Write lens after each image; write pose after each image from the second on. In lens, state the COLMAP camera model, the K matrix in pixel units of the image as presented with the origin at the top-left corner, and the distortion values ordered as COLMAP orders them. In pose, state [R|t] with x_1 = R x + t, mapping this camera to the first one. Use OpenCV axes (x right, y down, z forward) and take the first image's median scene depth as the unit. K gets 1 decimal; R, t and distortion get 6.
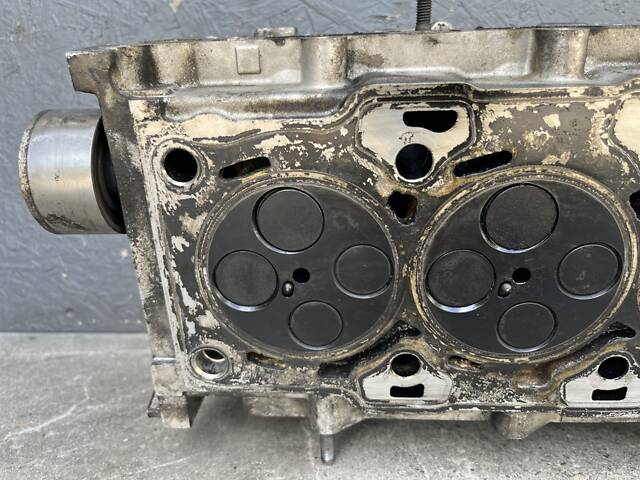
lens RADIAL K [[494.9, 0, 300.0], [0, 494.9, 258.7], [0, 0, 1]] dist [0.046076, -0.103410]
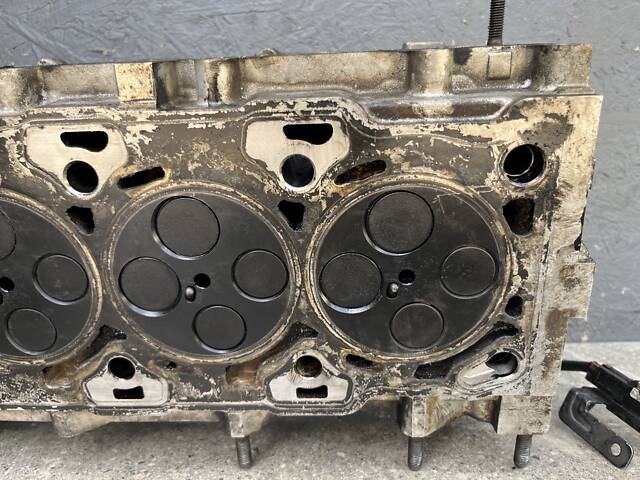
lens RADIAL K [[475.5, 0, 278.9], [0, 475.5, 218.7], [0, 0, 1]] dist [-0.030276, -0.022873]
pose [[0.998909, -0.019802, 0.042302, 0.889929], [0.023707, 0.995300, -0.093897, 0.001192], [-0.040243, 0.094797, 0.994683, -0.063540]]
